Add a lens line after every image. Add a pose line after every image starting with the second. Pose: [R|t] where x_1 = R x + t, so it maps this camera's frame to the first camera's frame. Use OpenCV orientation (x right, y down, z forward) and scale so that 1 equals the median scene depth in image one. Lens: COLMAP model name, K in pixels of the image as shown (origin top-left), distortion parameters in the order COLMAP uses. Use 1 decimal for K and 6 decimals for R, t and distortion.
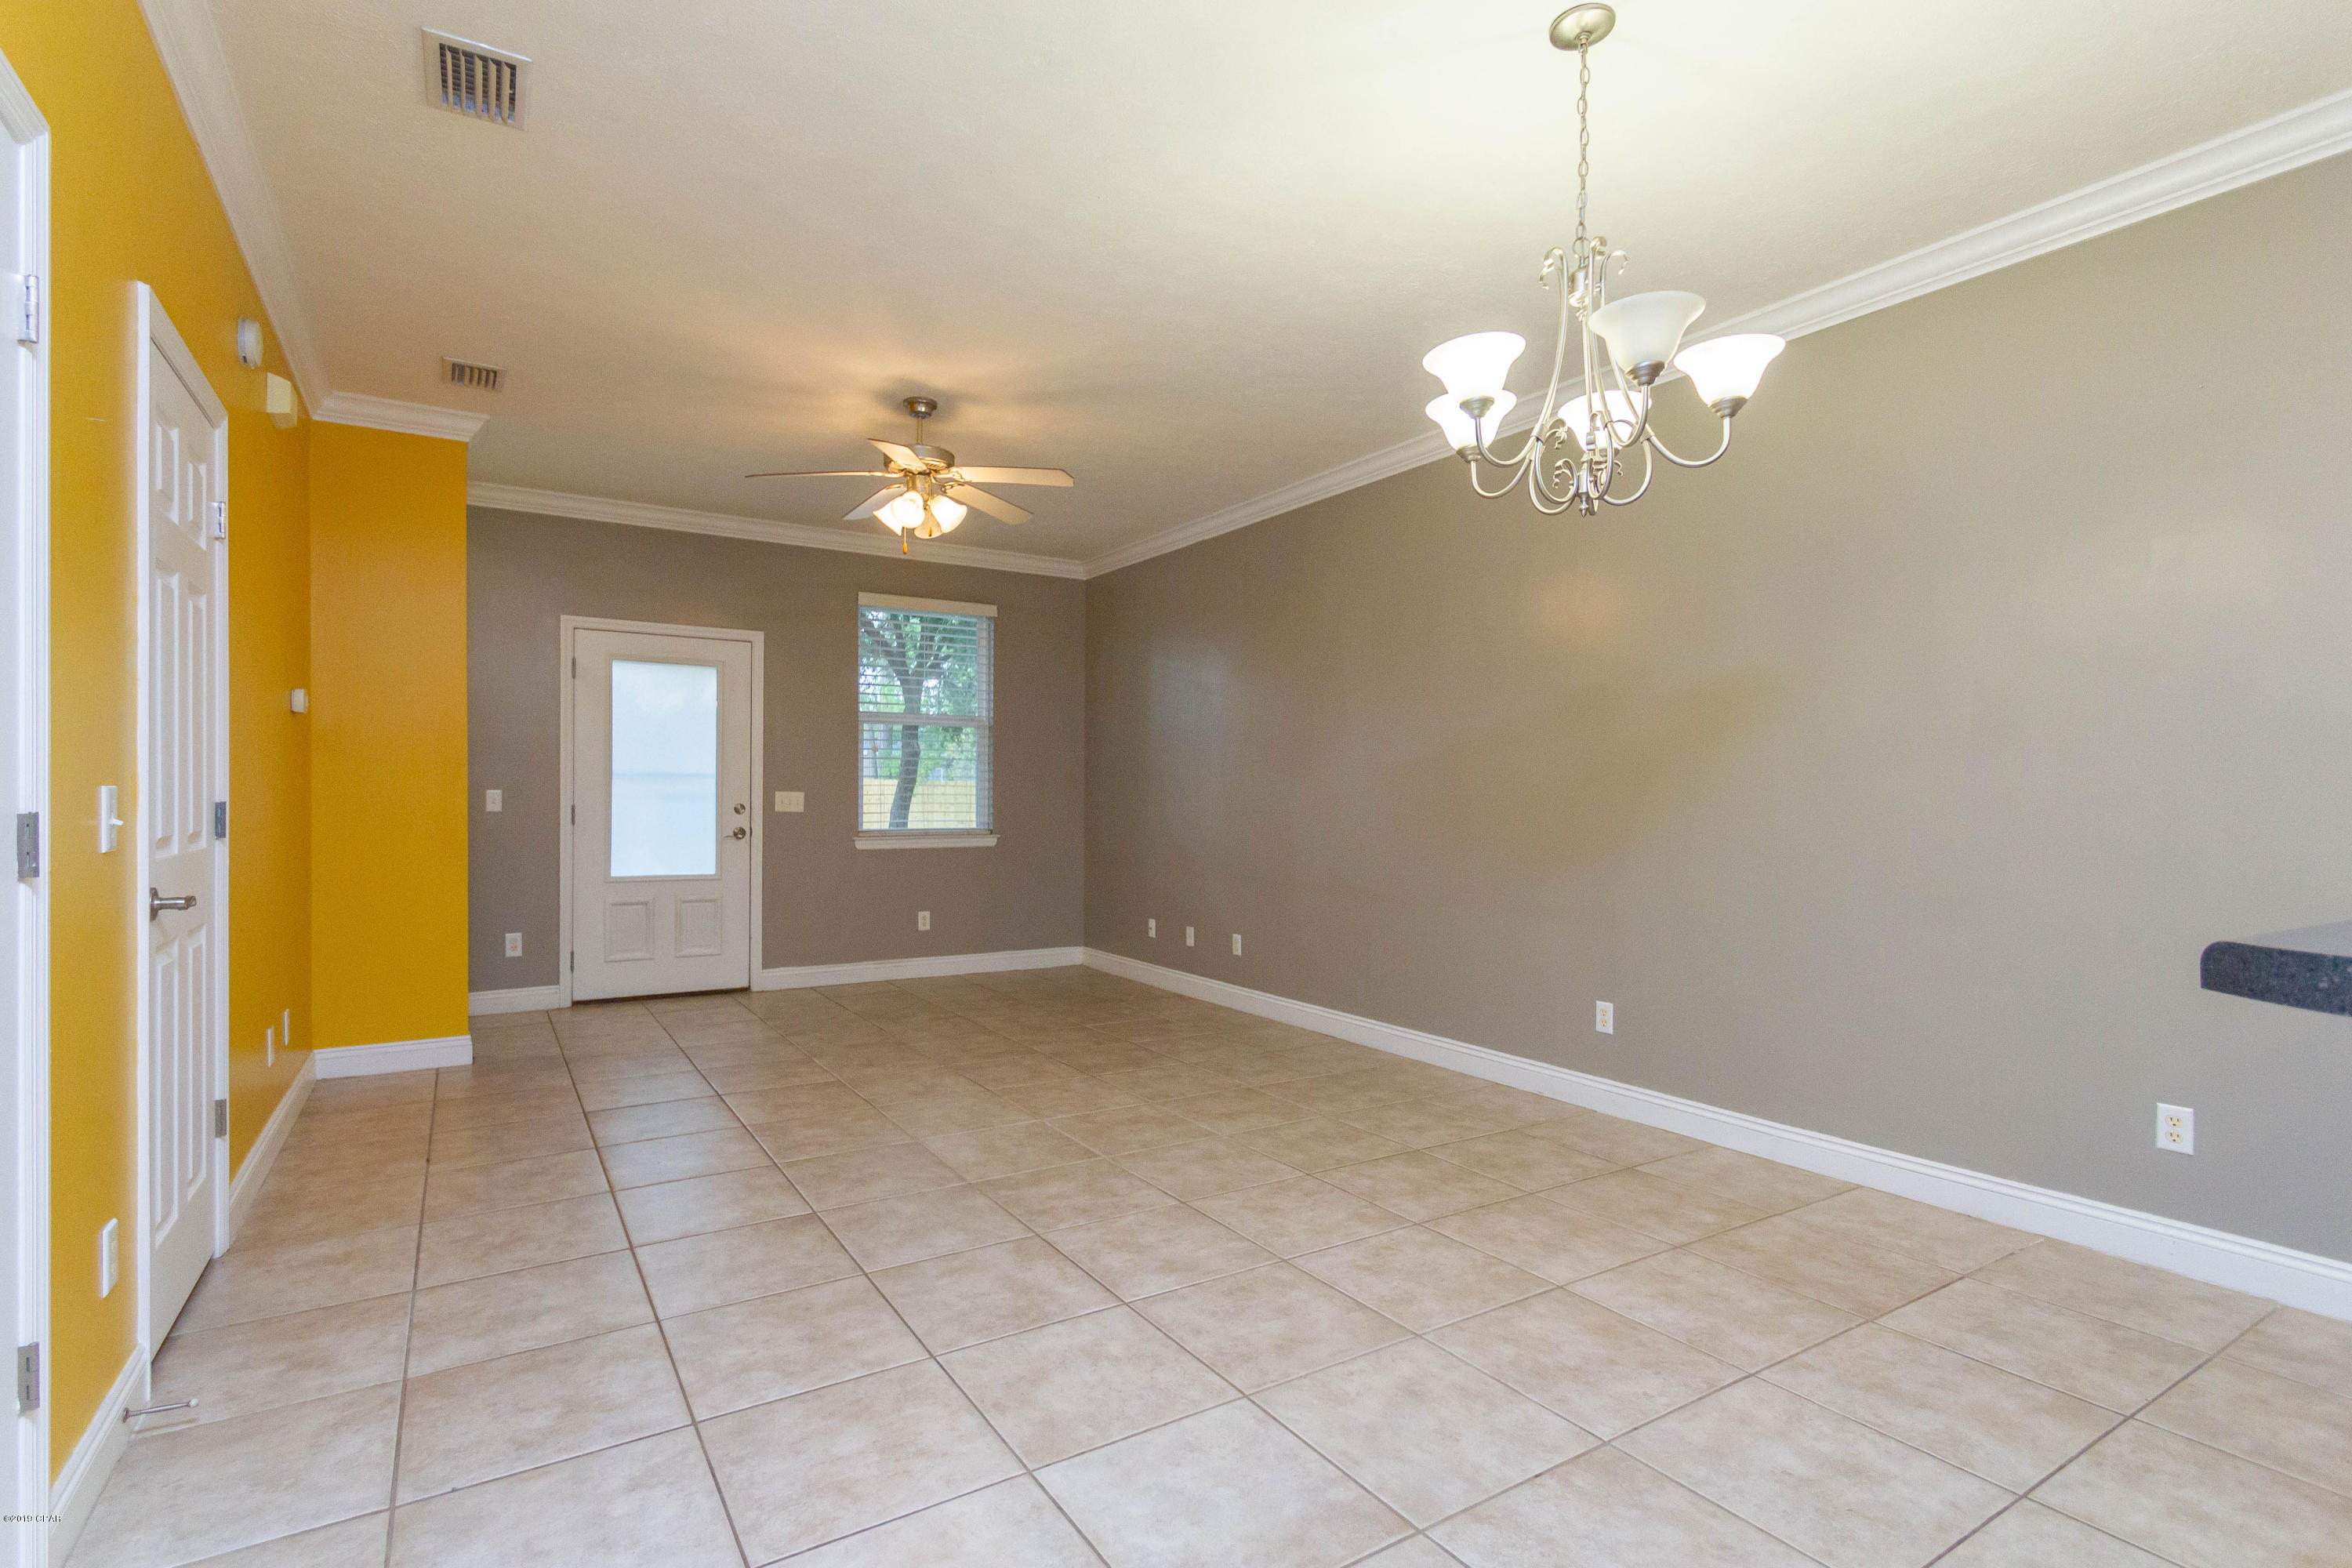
lens RADIAL K [[1117.3, 0, 1172.2], [0, 1117.3, 805.0], [0, 0, 1]] dist [-0.000261, -0.000286]
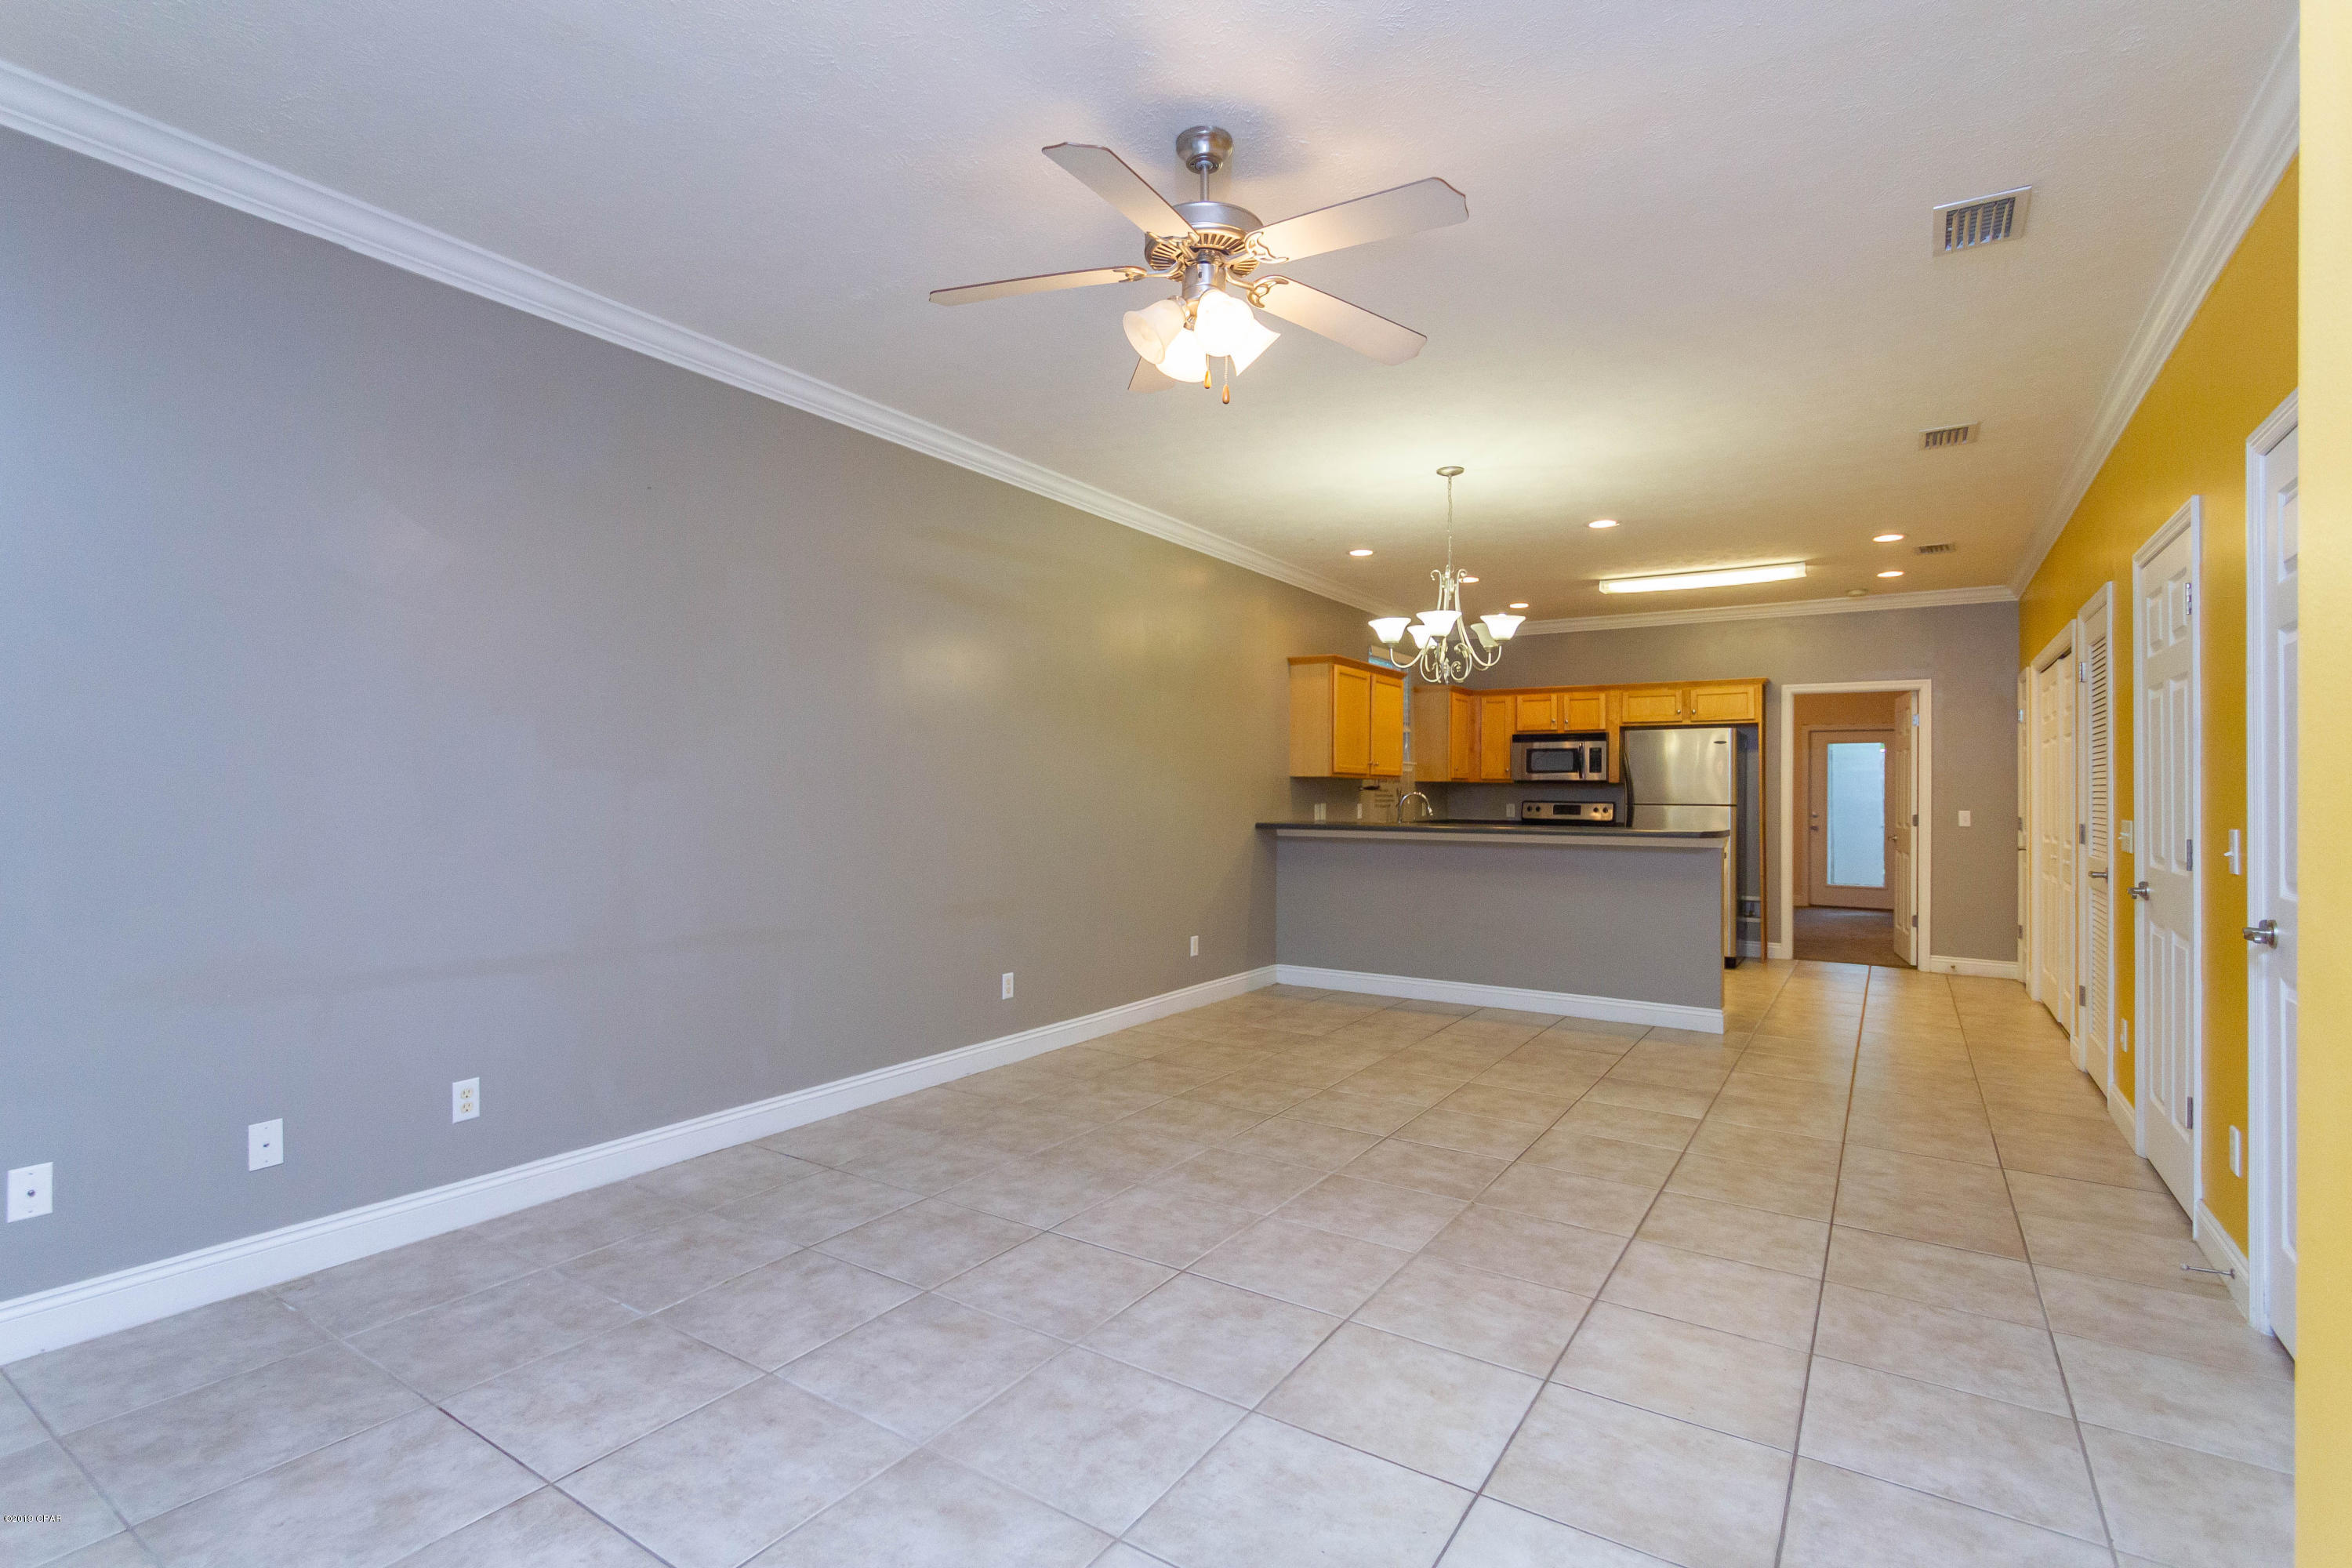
lens RADIAL K [[1084.0, 0, 1176.0], [0, 1084.0, 784.0], [0, 0, 1]] dist [-0.000160, -0.000477]
pose [[-0.408053, -0.001261, 0.912957, -0.768644], [-0.005242, 0.999986, -0.000962, -0.031694], [-0.912943, -0.005178, -0.408054, 1.306346]]
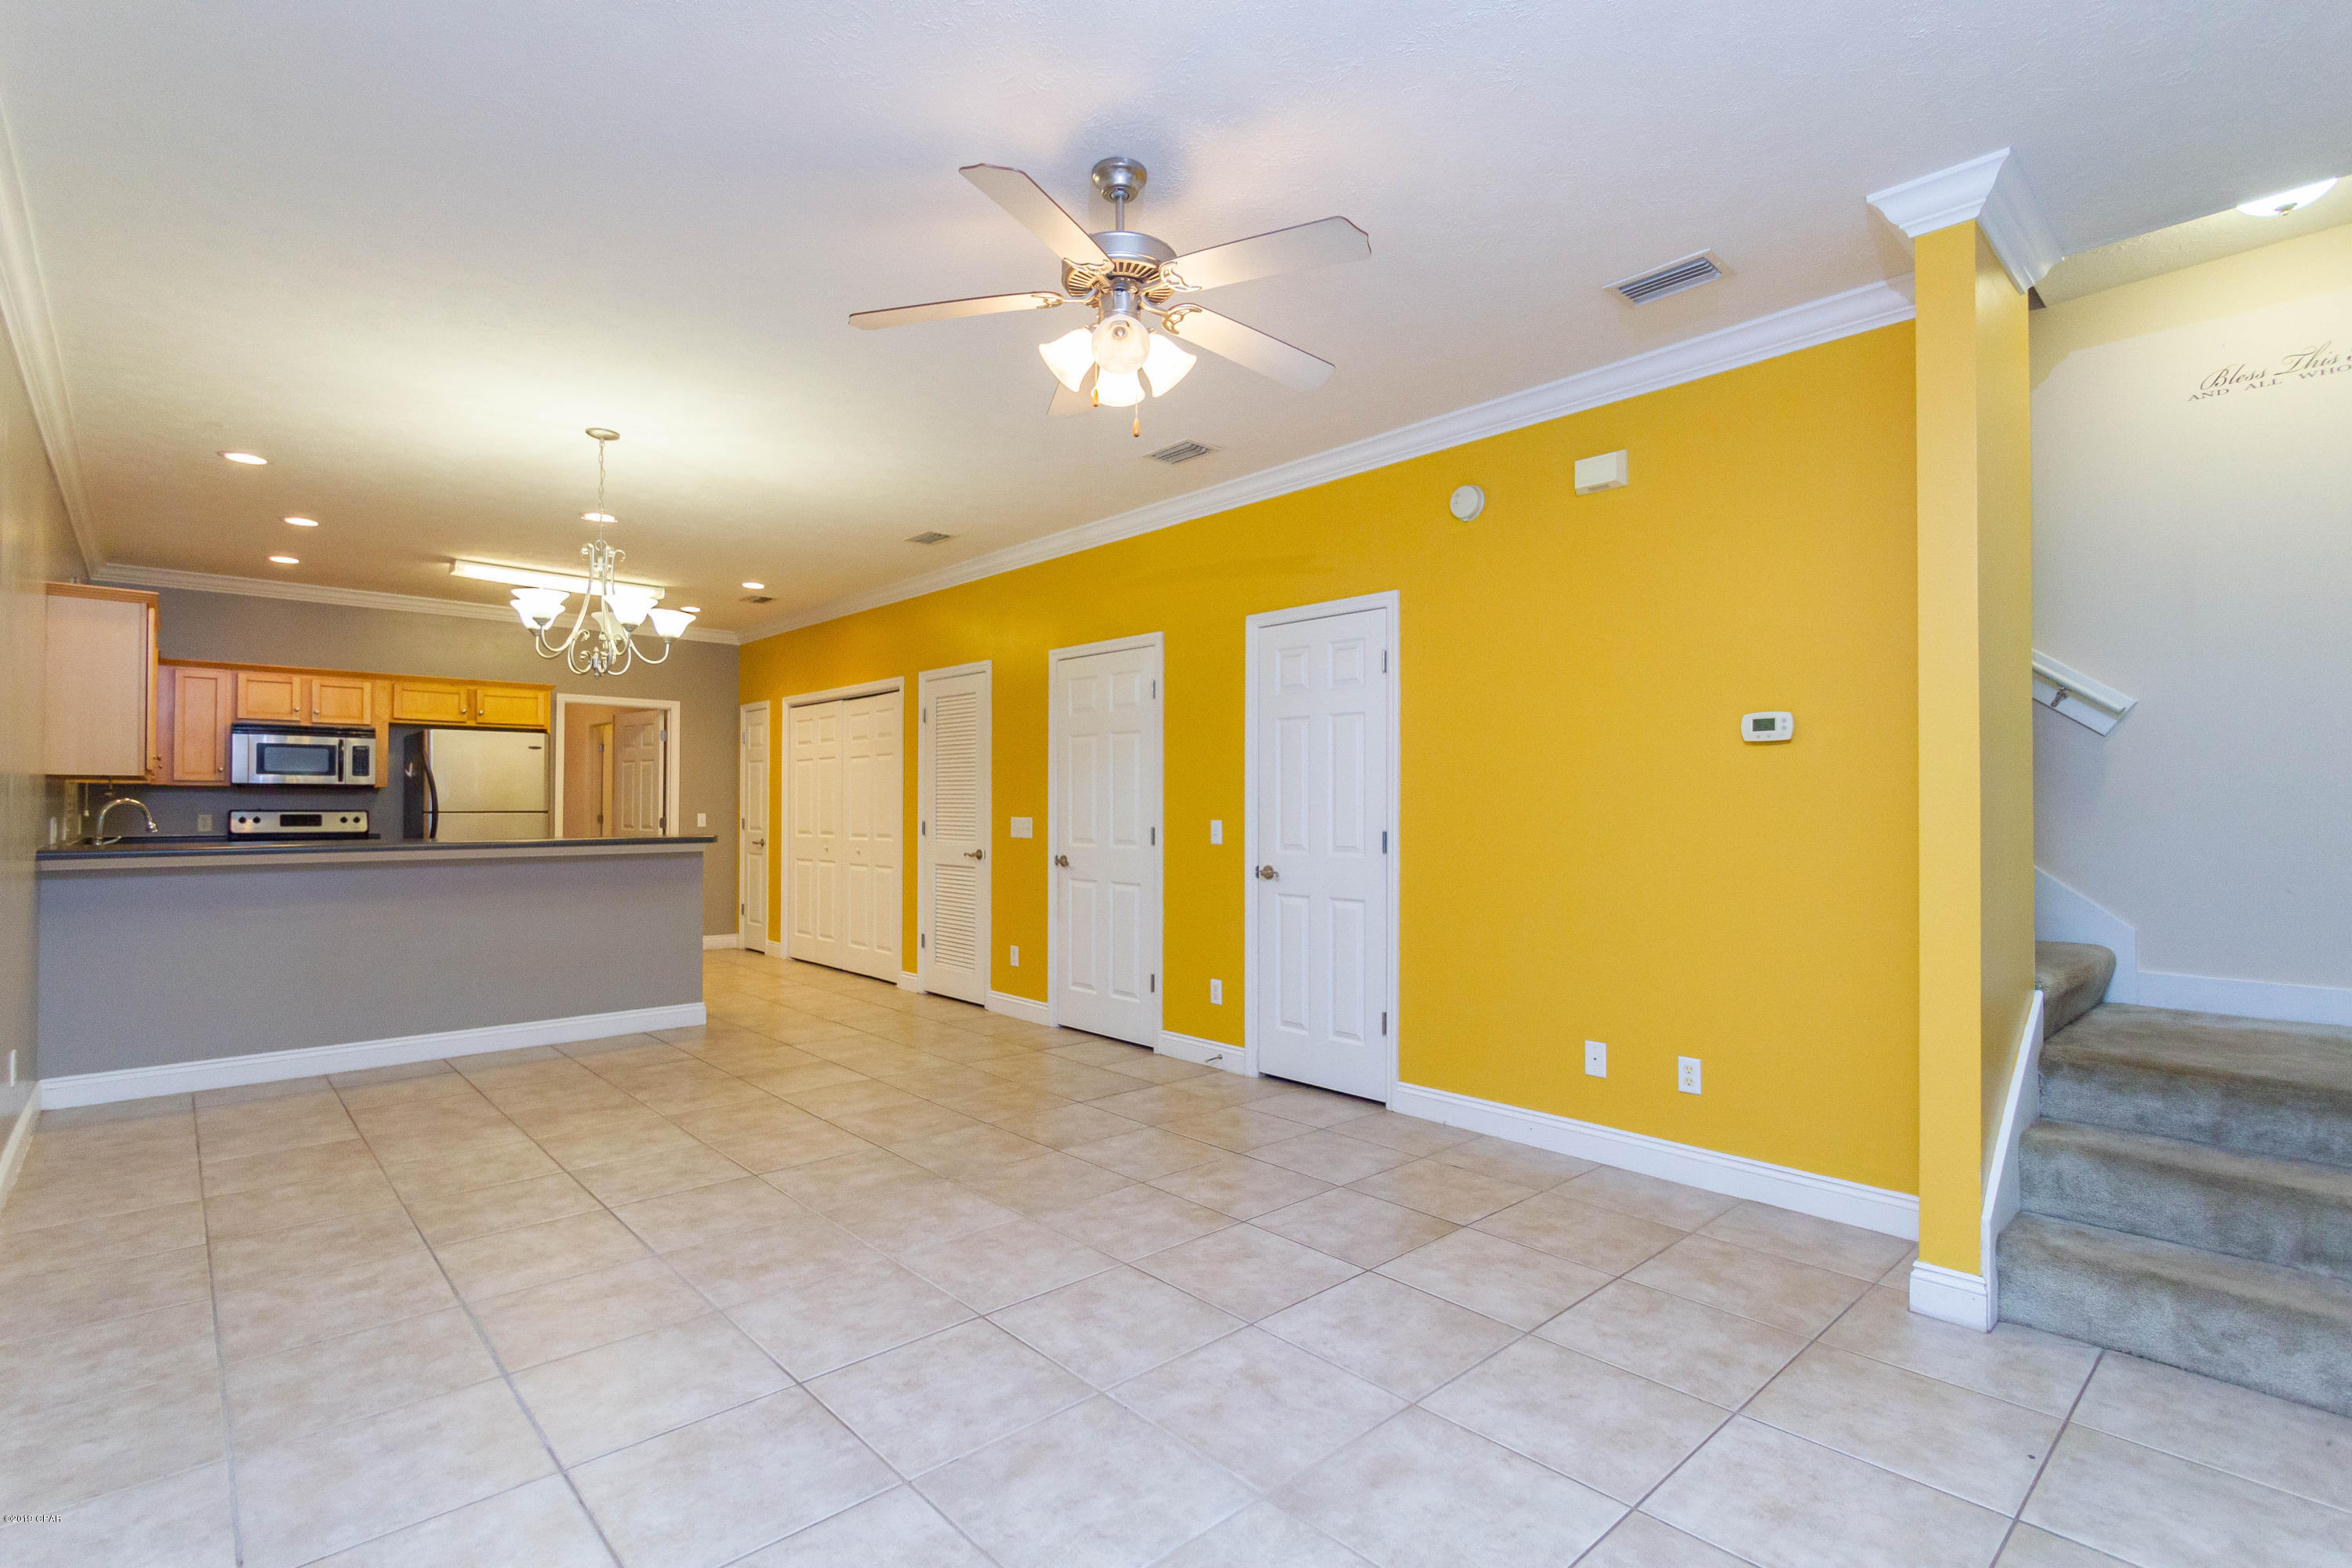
lens RADIAL K [[1083.2, 0, 1133.8], [0, 1083.2, 793.1], [0, 0, 1]] dist [-0.001618, -0.000958]
pose [[-0.988966, -0.009418, -0.147843, -0.159911], [-0.008453, 0.999939, -0.007151, -0.028997], [0.147902, -0.005823, -0.988985, 1.654240]]
